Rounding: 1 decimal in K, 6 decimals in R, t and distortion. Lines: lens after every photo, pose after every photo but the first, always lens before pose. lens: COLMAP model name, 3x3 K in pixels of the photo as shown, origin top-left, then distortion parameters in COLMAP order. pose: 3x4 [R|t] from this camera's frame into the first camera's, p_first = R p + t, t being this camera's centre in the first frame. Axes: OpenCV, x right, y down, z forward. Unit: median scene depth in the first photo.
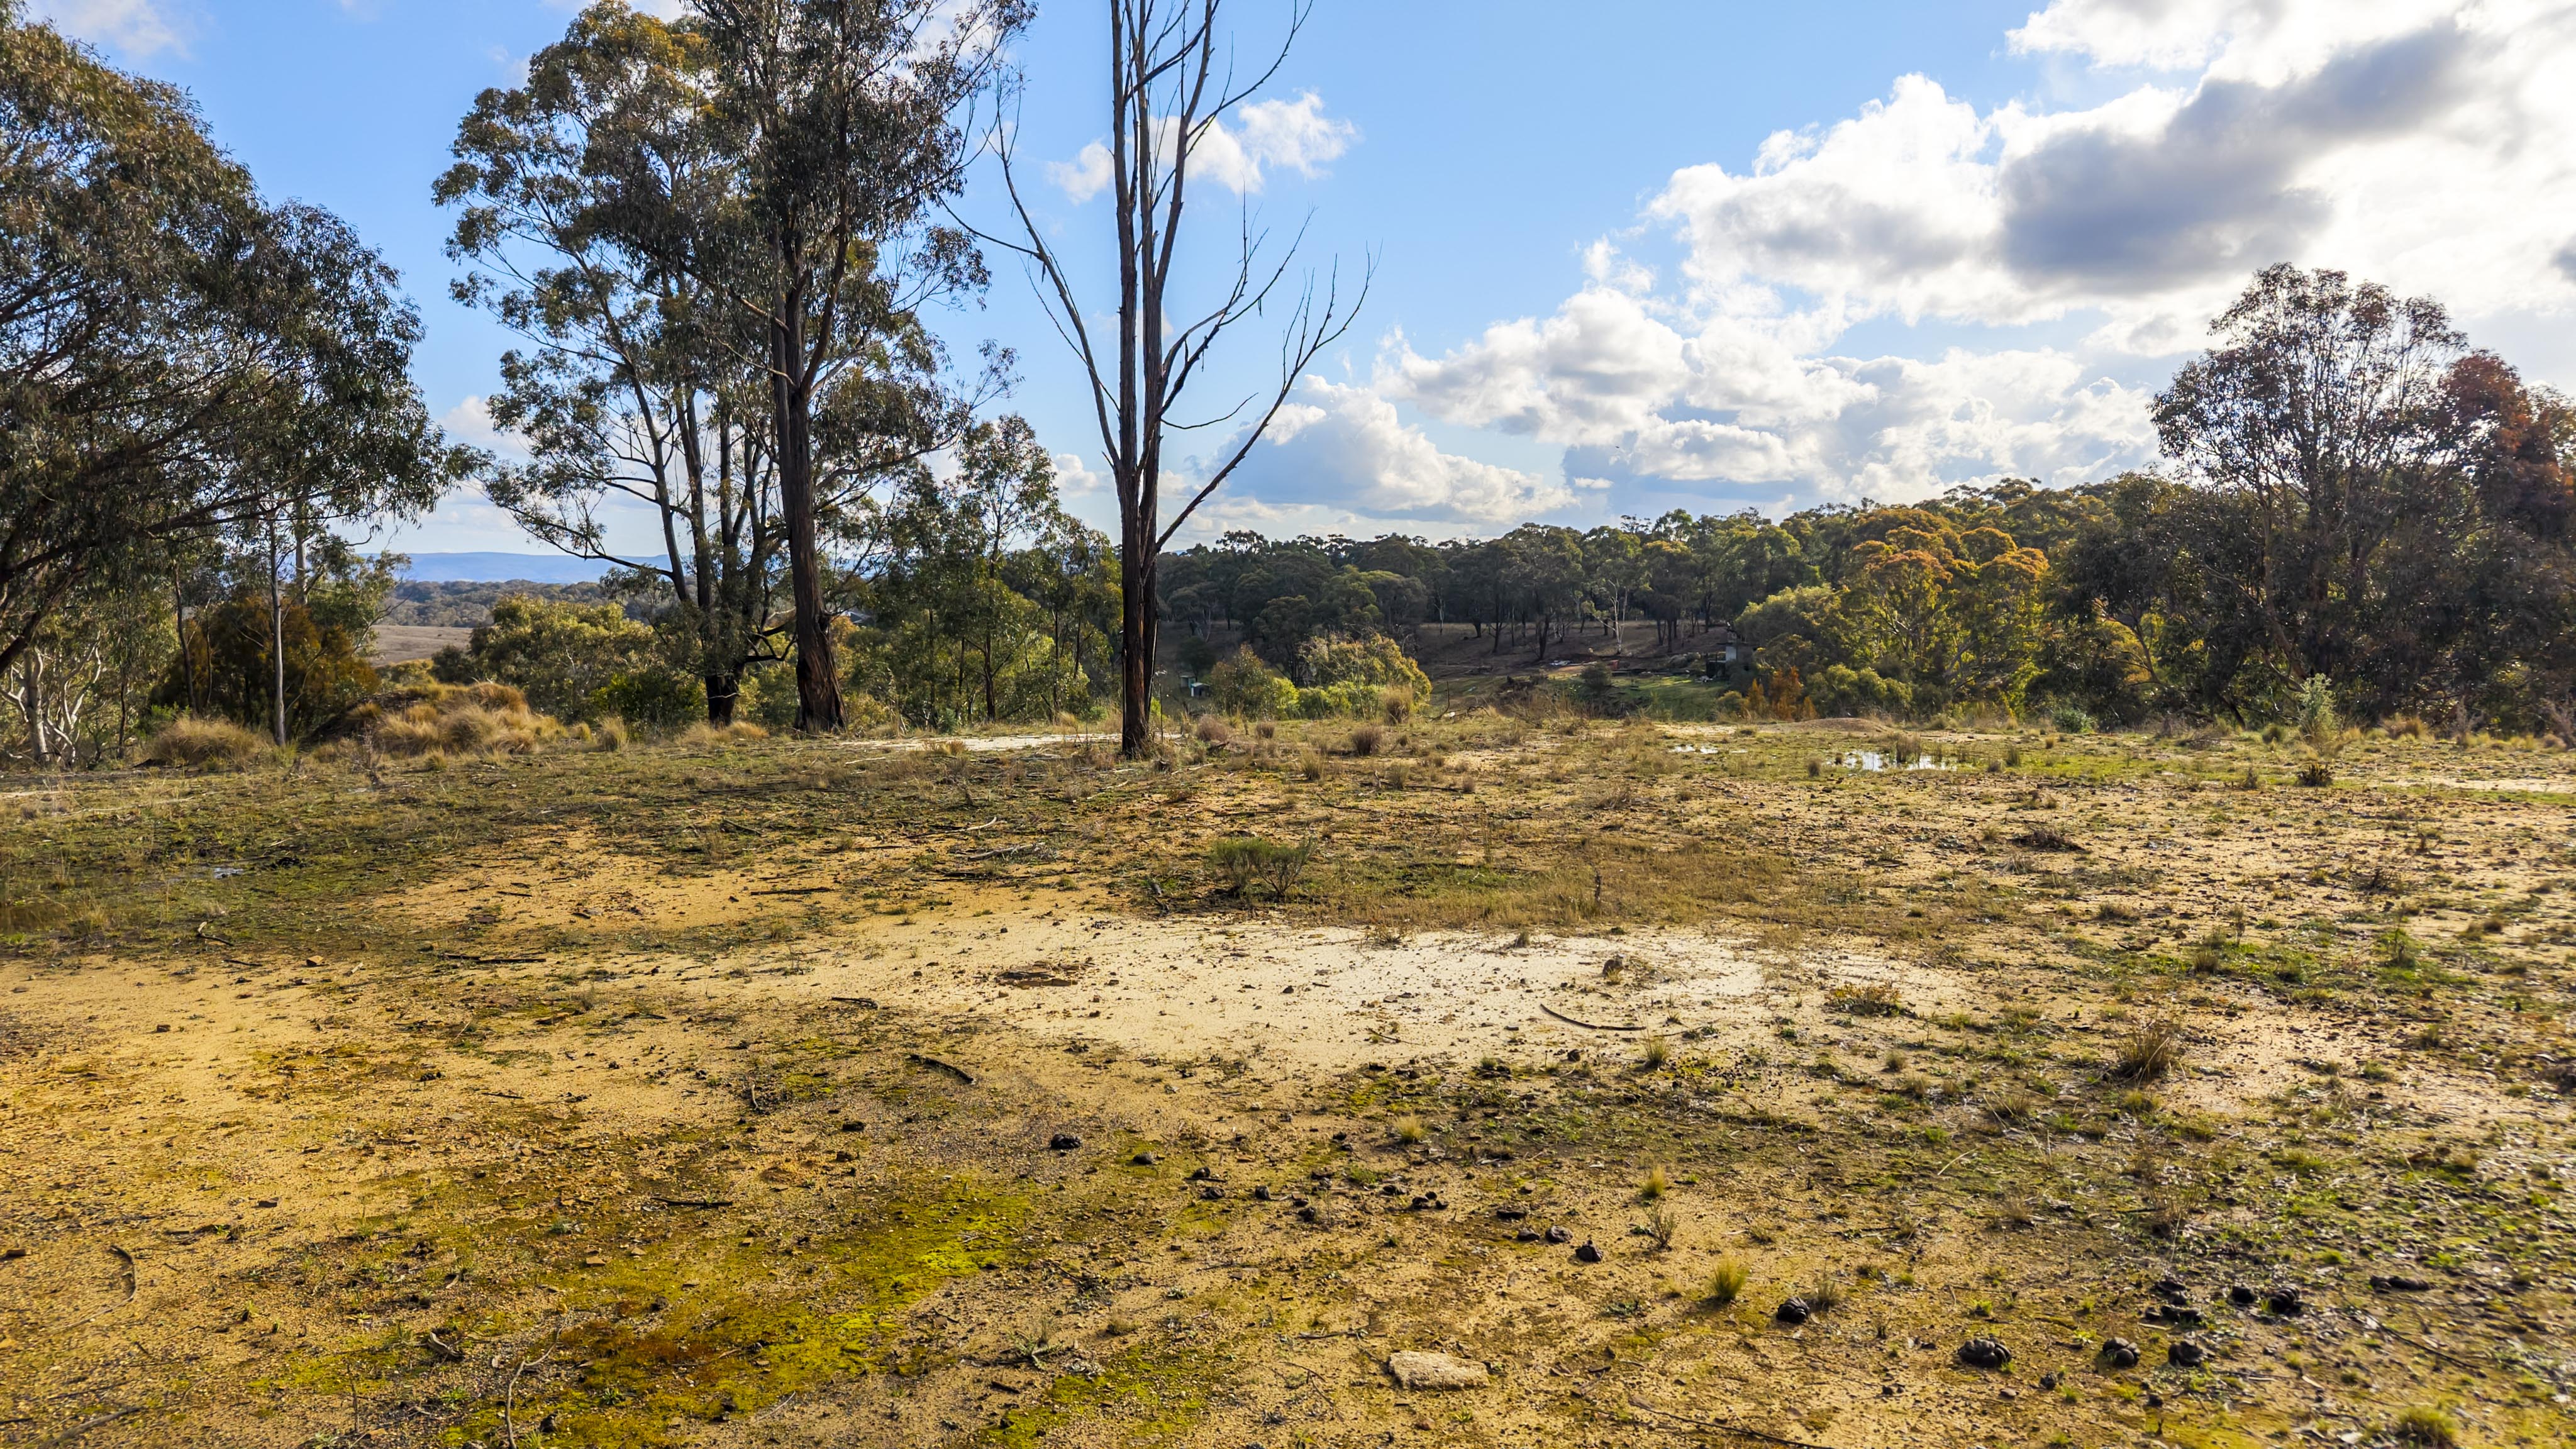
lens RADIAL K [[1852.4, 0, 1262.2], [0, 1852.4, 737.0], [0, 0, 1]] dist [0.071857, -0.061903]
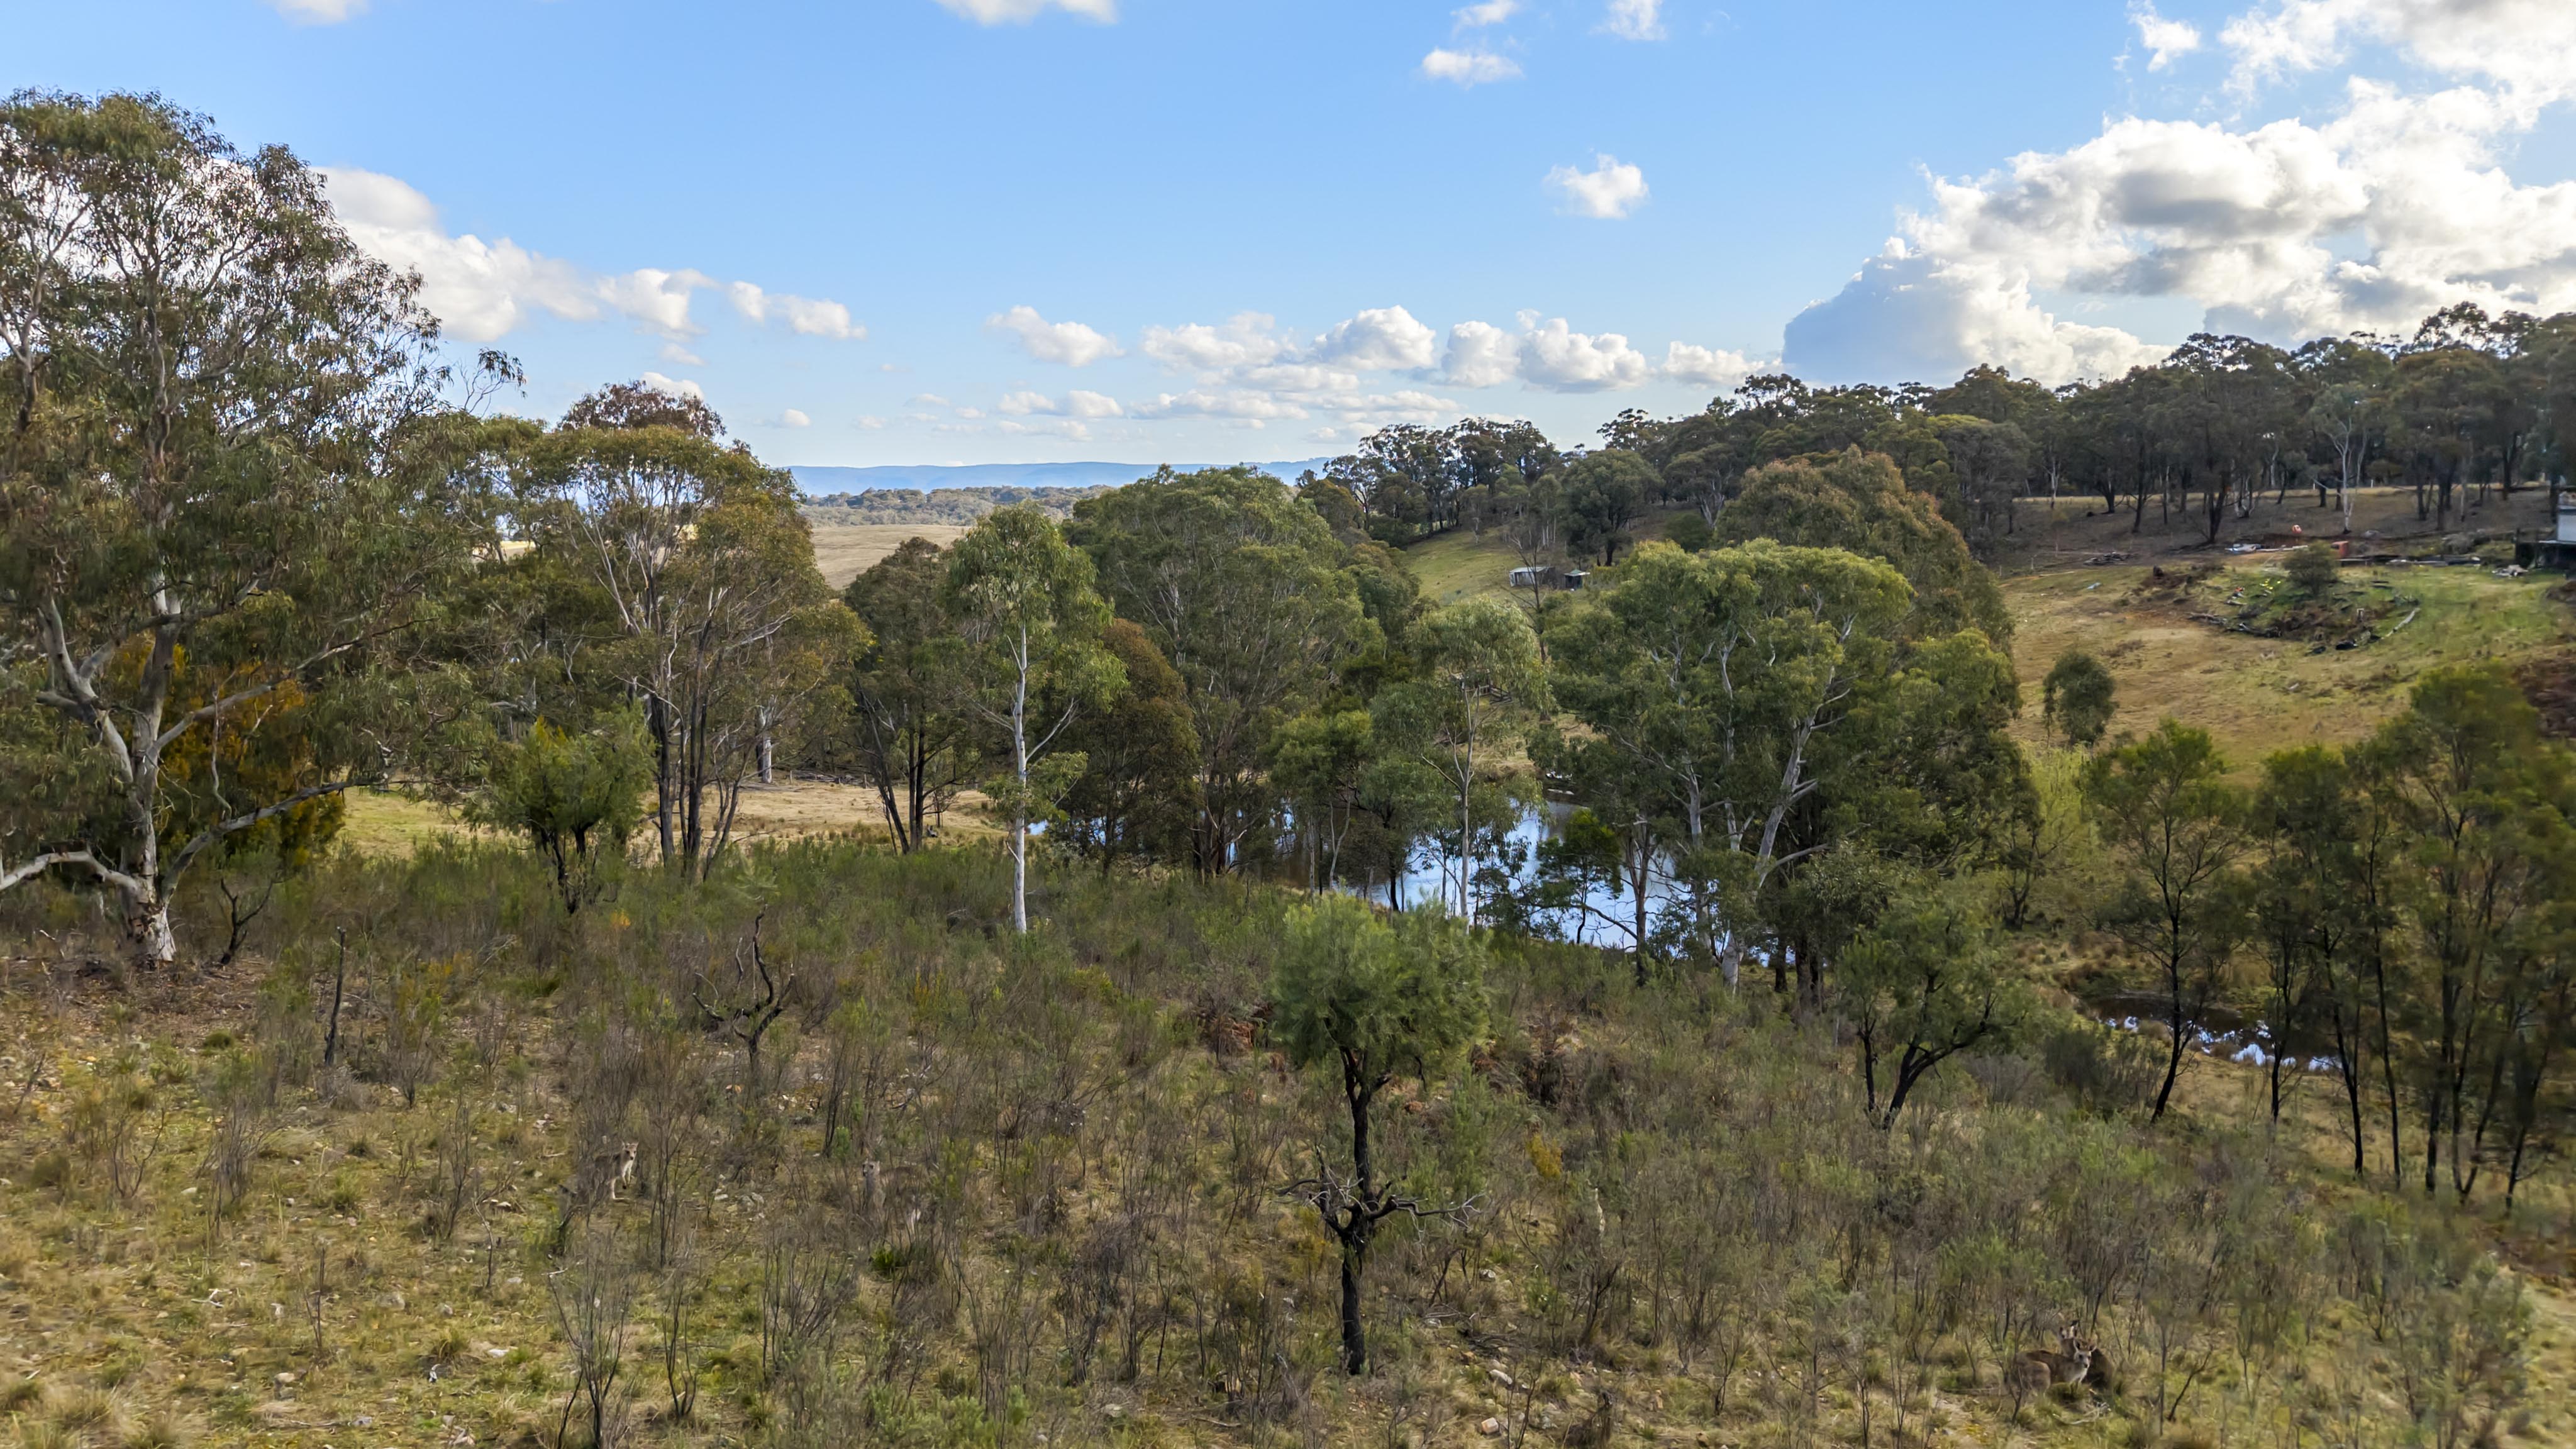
lens RADIAL K [[1852.4, 0, 1291.4], [0, 1852.4, 718.9], [0, 0, 1]] dist [0.071857, -0.061903]
pose [[0.955322, 0.029954, -0.294045, 0.069998], [-0.017971, 0.998897, 0.043369, -0.003662], [0.295020, -0.036147, 0.954807, 0.516334]]
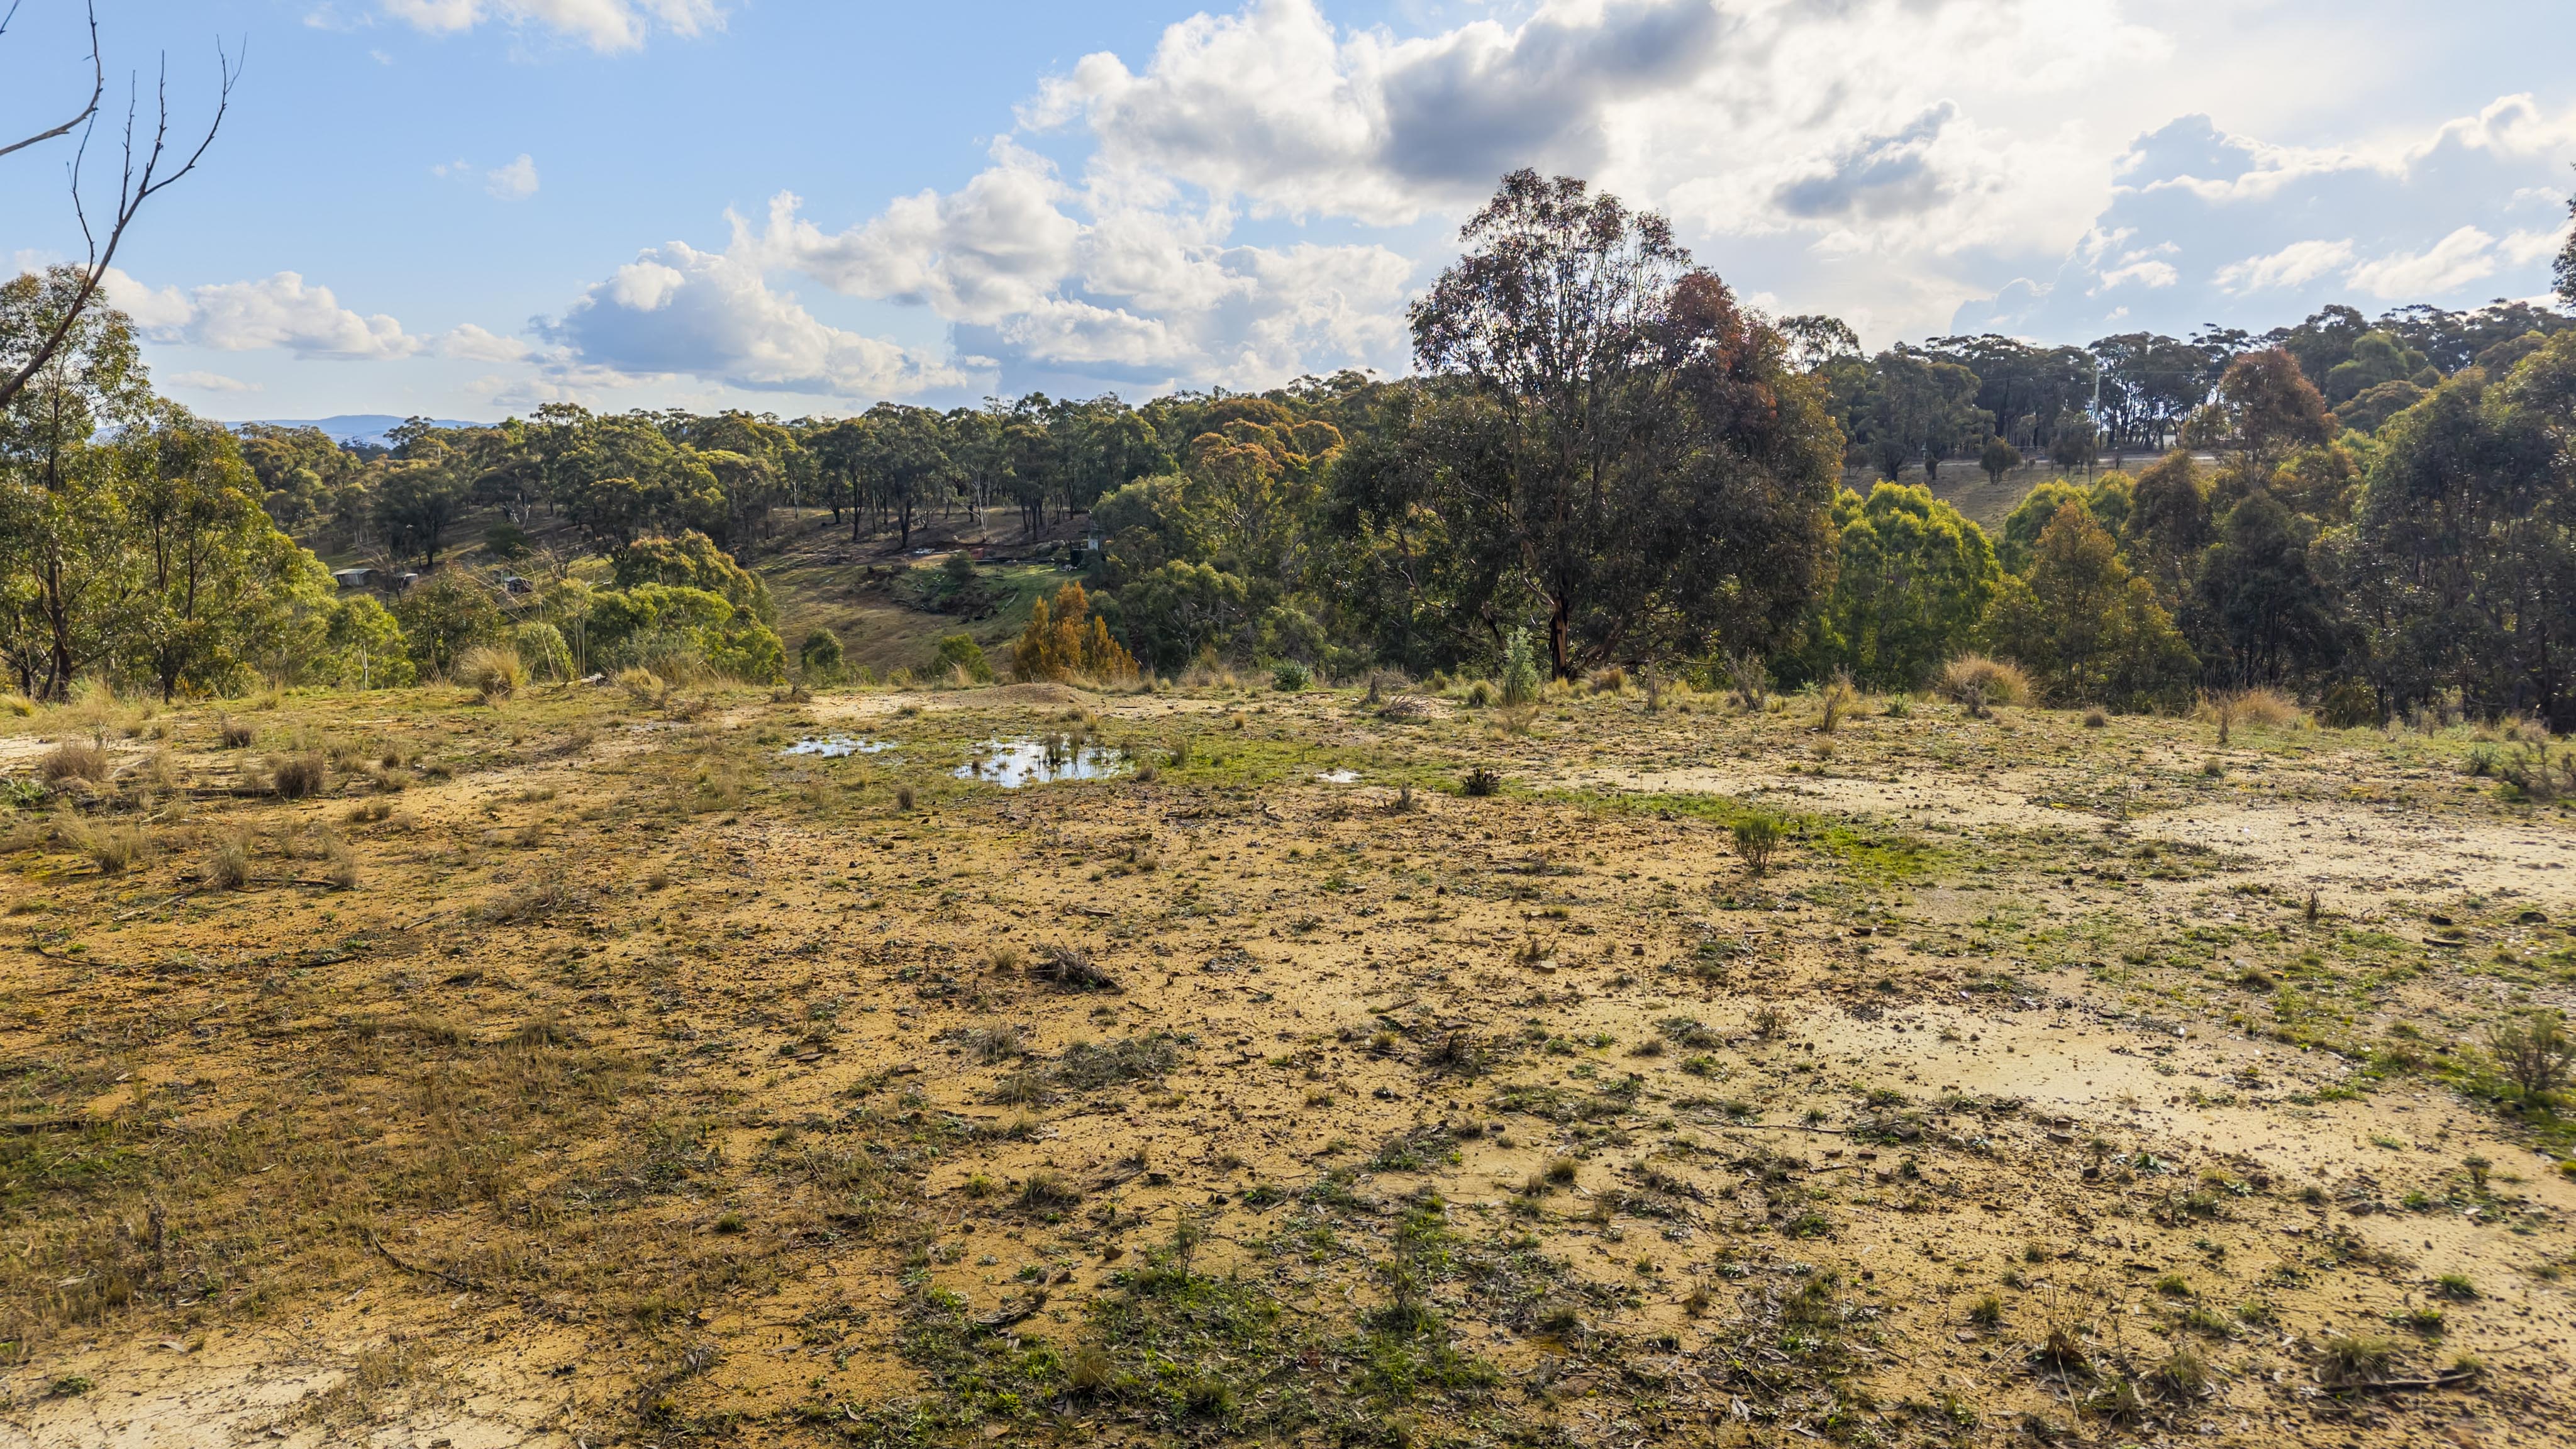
lens RADIAL K [[1852.4, 0, 1310.1], [0, 1852.4, 739.1], [0, 0, 1]] dist [0.071857, -0.061903]
pose [[0.939791, -0.047058, 0.338493, 0.035683], [0.024804, 0.997254, 0.069774, -0.010063], [-0.340847, -0.057177, 0.938378, 0.042797]]
